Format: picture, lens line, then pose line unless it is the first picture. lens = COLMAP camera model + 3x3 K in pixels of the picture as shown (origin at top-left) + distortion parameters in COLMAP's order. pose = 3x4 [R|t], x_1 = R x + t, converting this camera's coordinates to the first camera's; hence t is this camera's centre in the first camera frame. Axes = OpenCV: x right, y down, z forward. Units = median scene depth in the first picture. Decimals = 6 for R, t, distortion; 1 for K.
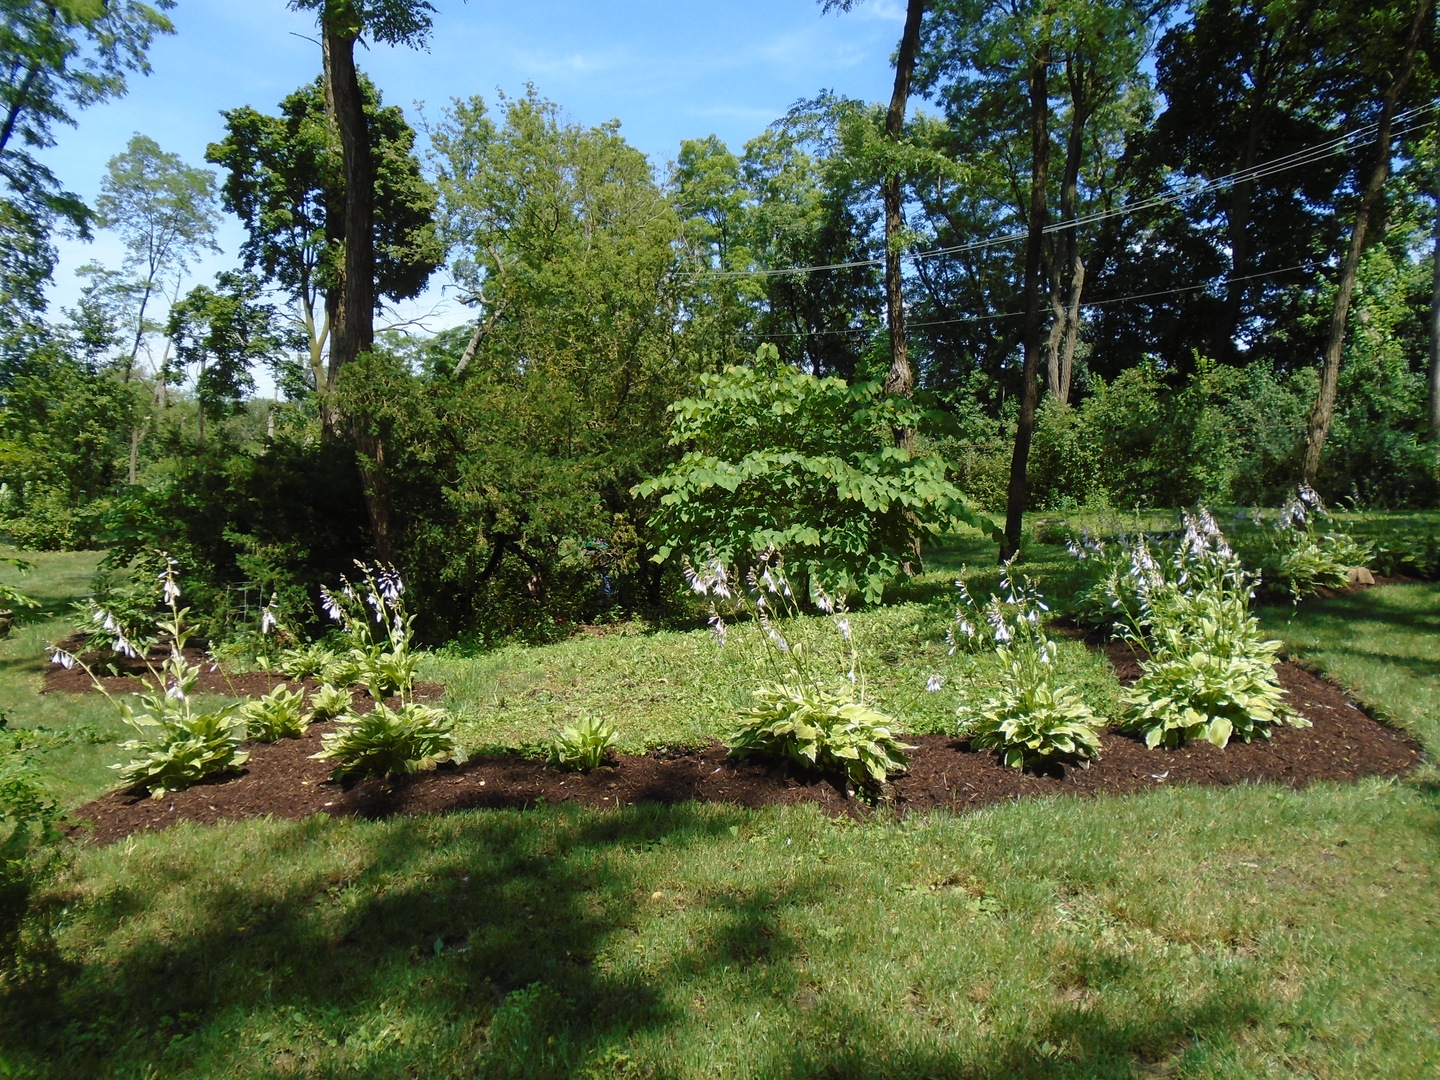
lens RADIAL K [[1089.6, 0, 716.1], [0, 1089.6, 541.2], [0, 0, 1]] dist [-0.019680, 0.005514]
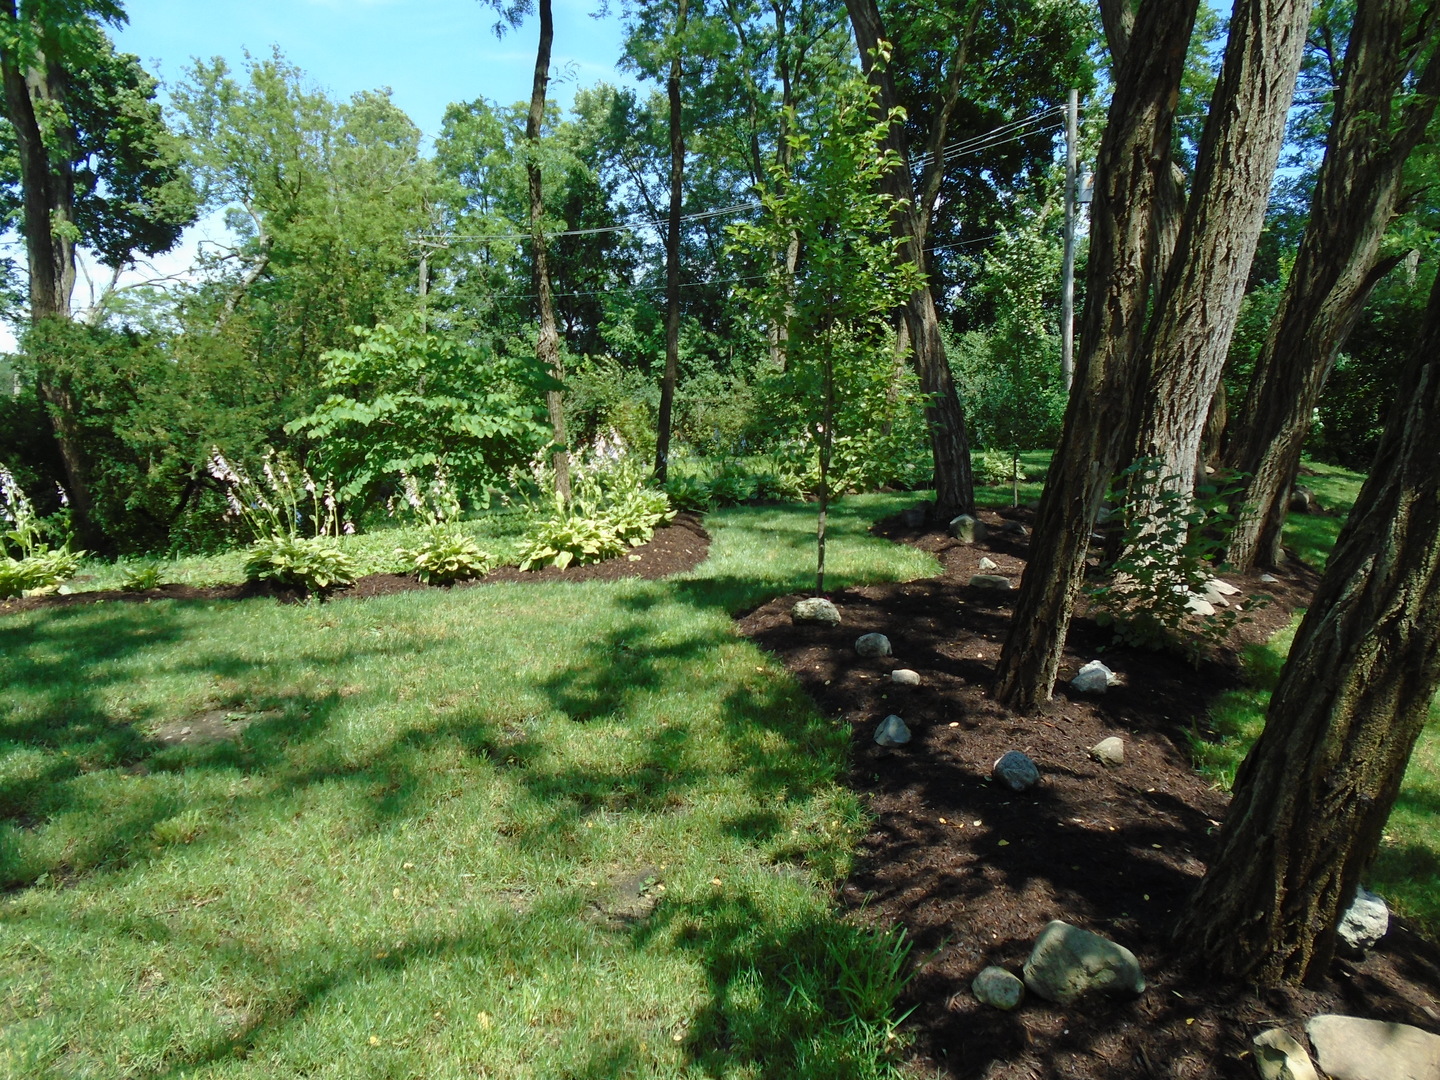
lens RADIAL K [[1089.6, 0, 713.7], [0, 1089.6, 538.0], [0, 0, 1]] dist [-0.019680, 0.005514]
pose [[0.985225, -0.025913, 0.169291, 0.053808], [0.019990, 0.999130, 0.036597, 0.011277], [-0.170092, -0.032672, 0.984886, -0.086928]]
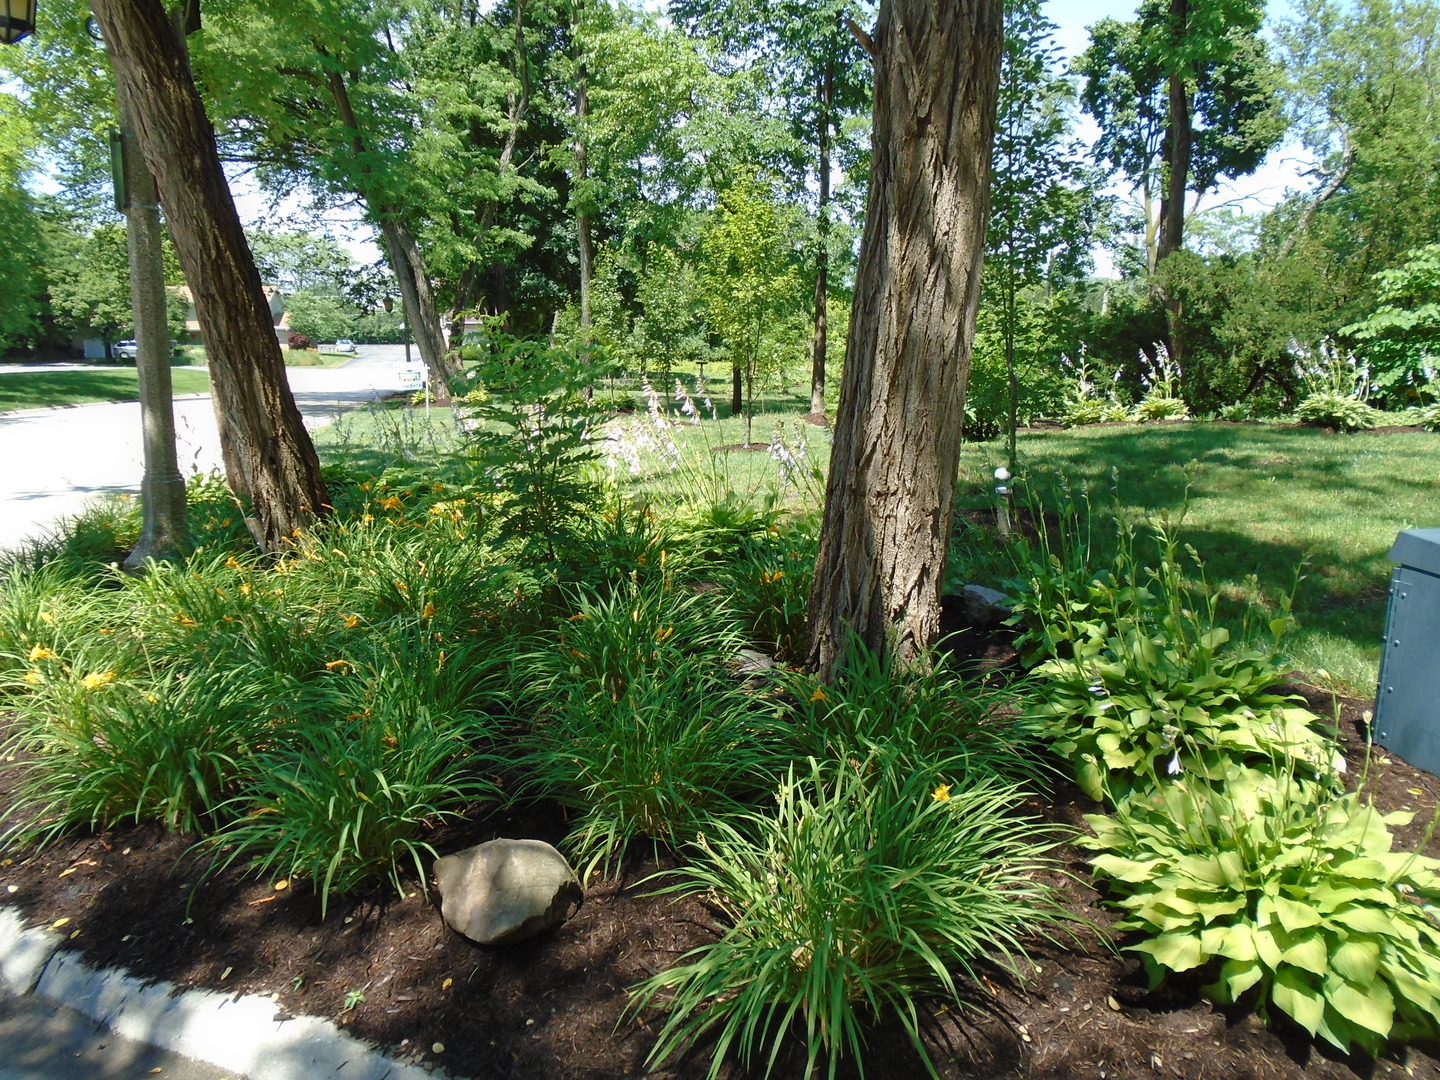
lens RADIAL K [[1089.6, 0, 713.4], [0, 1089.6, 533.9], [0, 0, 1]] dist [-0.019680, 0.005514]
pose [[0.749720, 0.113259, -0.651991, 0.083138], [-0.045386, 0.991725, 0.120086, 0.027428], [0.660197, -0.060439, 0.748656, -0.221856]]
